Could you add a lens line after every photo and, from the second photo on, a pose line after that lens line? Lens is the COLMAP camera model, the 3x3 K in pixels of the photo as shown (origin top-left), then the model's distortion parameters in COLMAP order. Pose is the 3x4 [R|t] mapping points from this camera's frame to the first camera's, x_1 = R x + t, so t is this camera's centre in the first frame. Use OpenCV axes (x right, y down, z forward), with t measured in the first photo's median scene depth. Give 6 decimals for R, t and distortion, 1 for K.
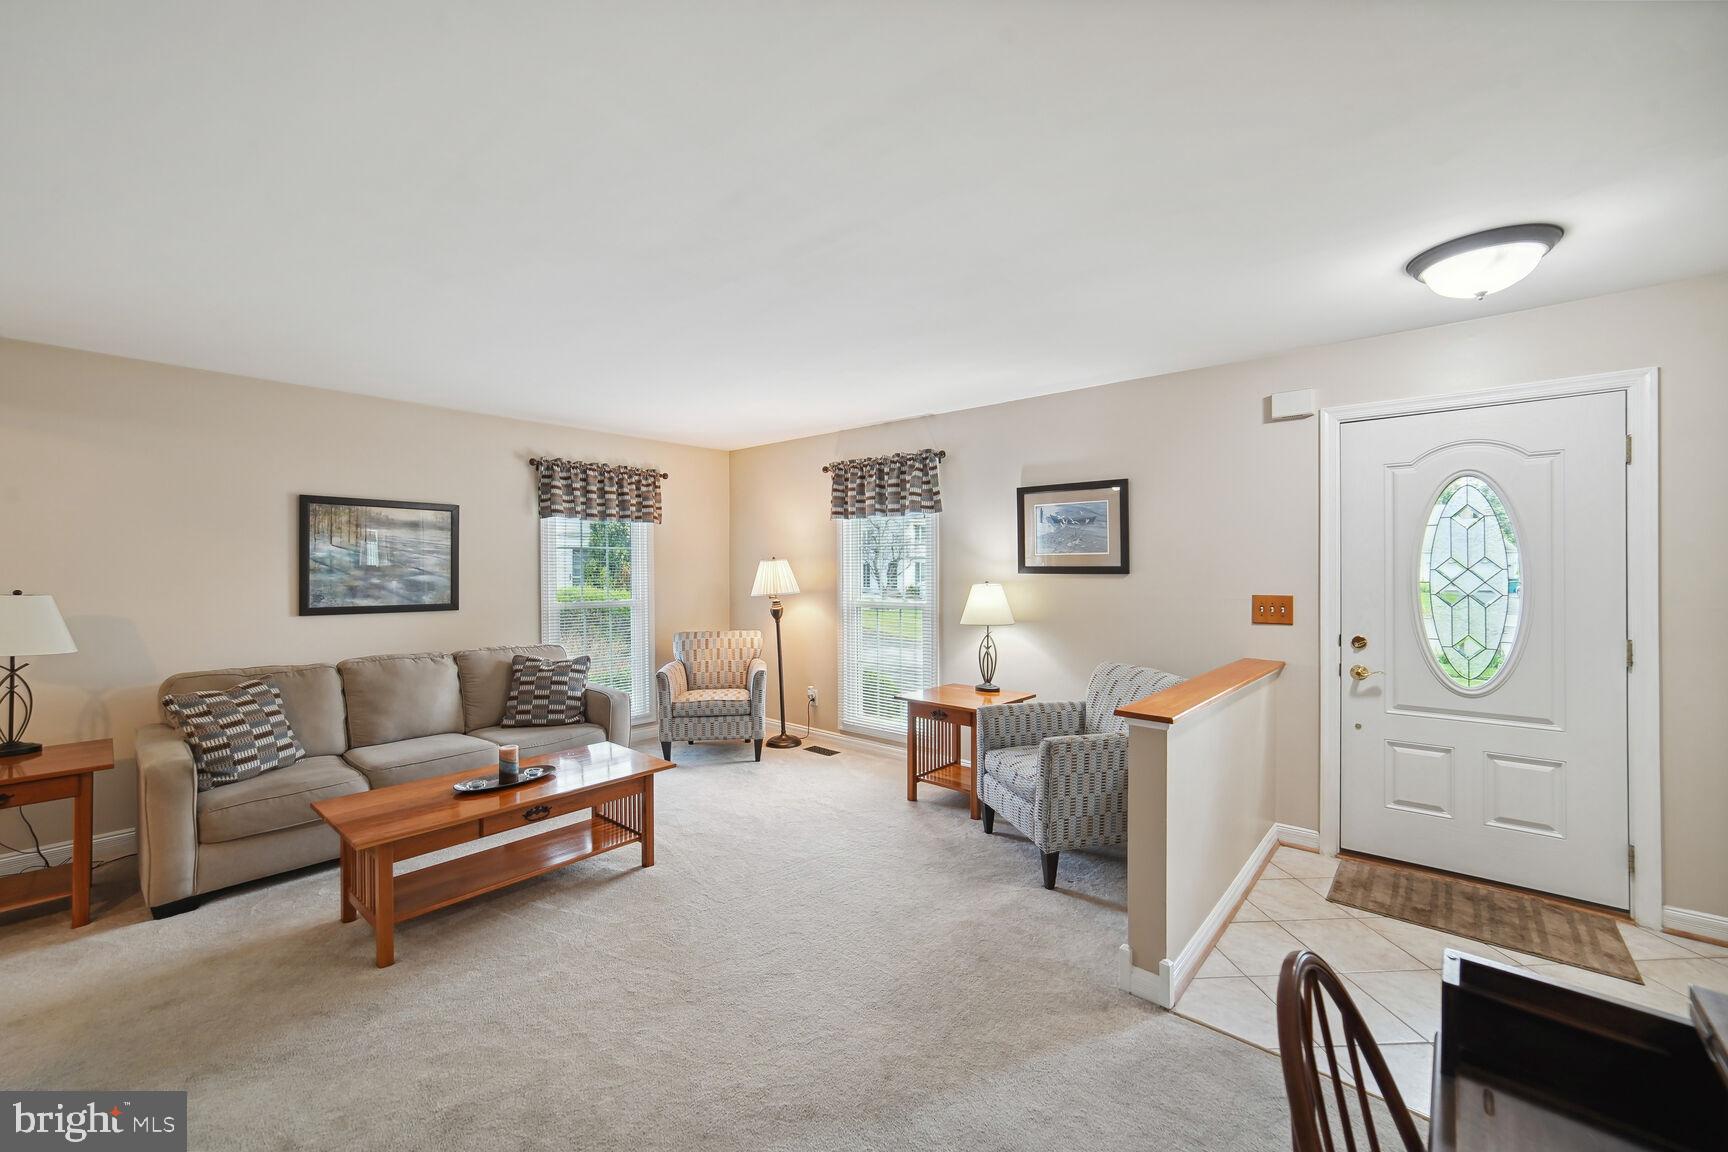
lens RADIAL K [[699.7, 0, 824.9], [0, 699.7, 564.1], [0, 0, 1]] dist [-0.024700, 0.008751]
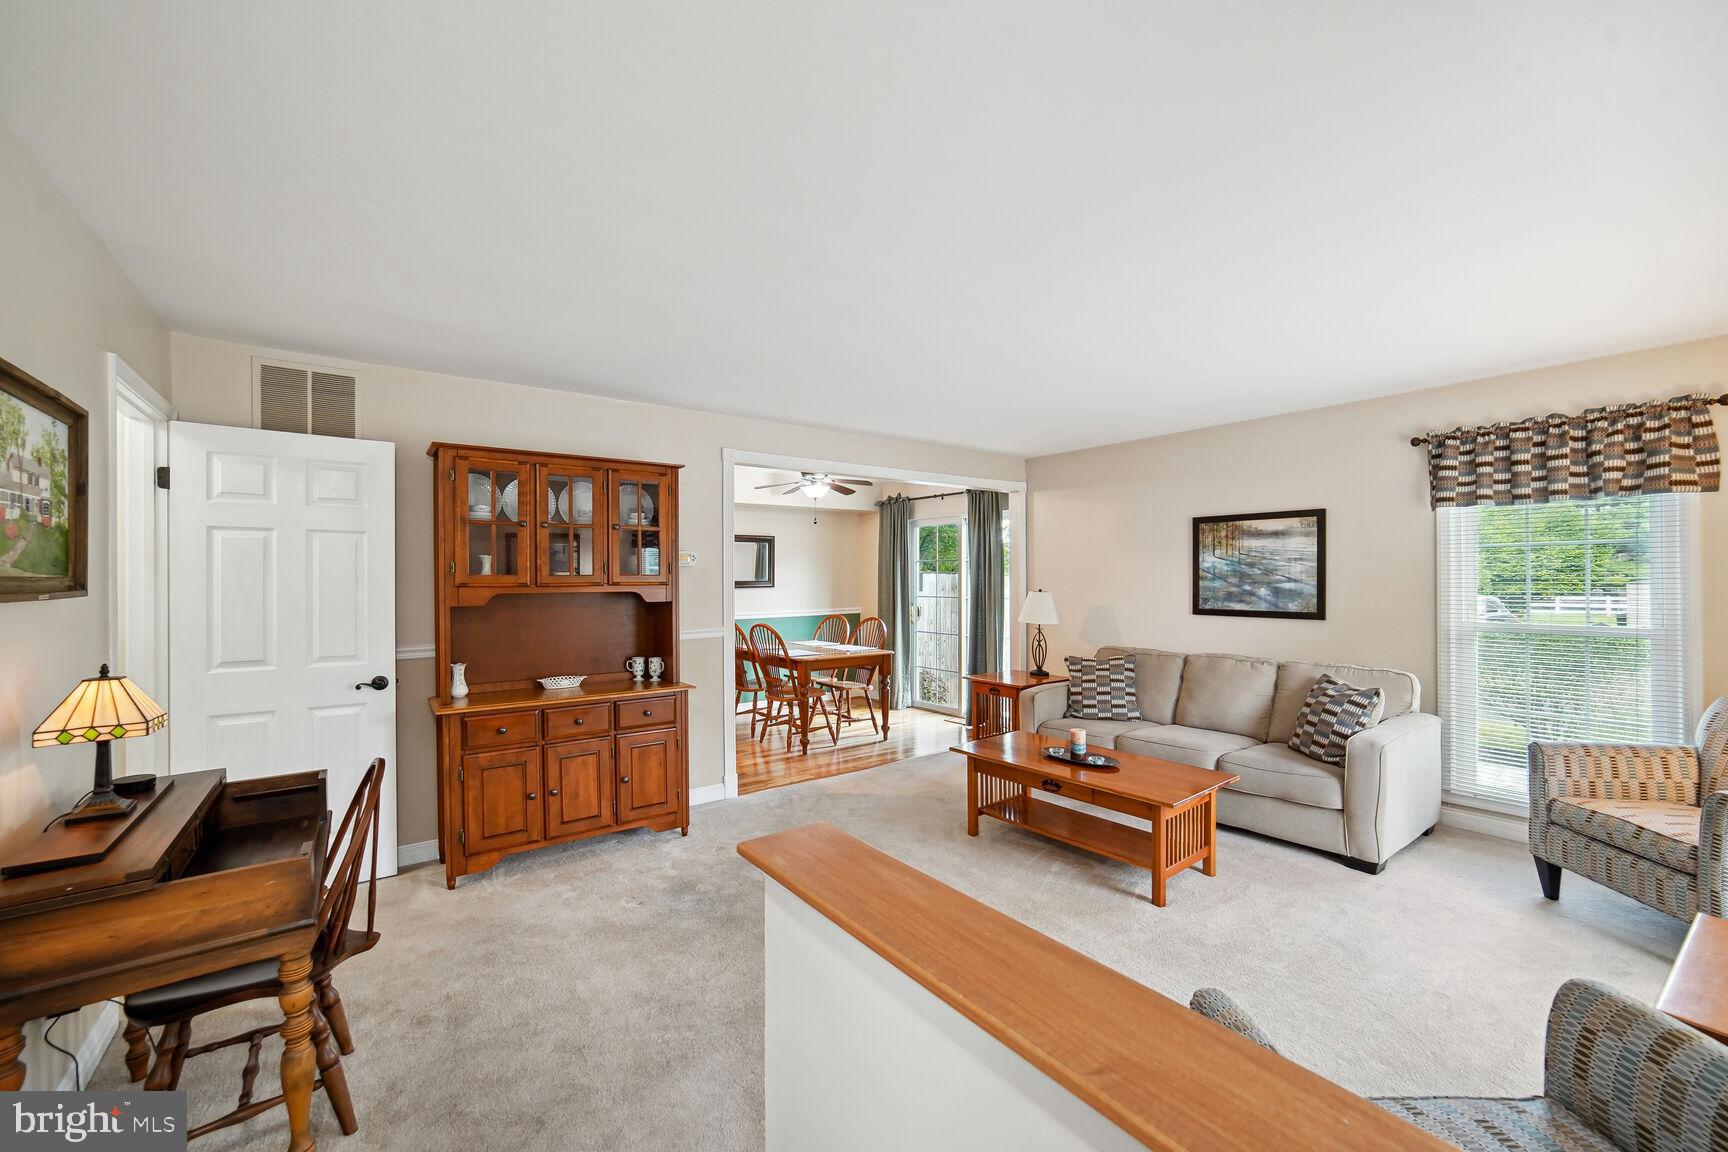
lens RADIAL K [[699.7, 0, 892.8], [0, 699.7, 581.1], [0, 0, 1]] dist [-0.024700, 0.008751]
pose [[-0.168156, 0.007864, -0.985729, 0.513056], [0.014158, 0.999884, 0.005562, -0.000205], [0.985659, -0.013021, -0.168248, 0.602563]]
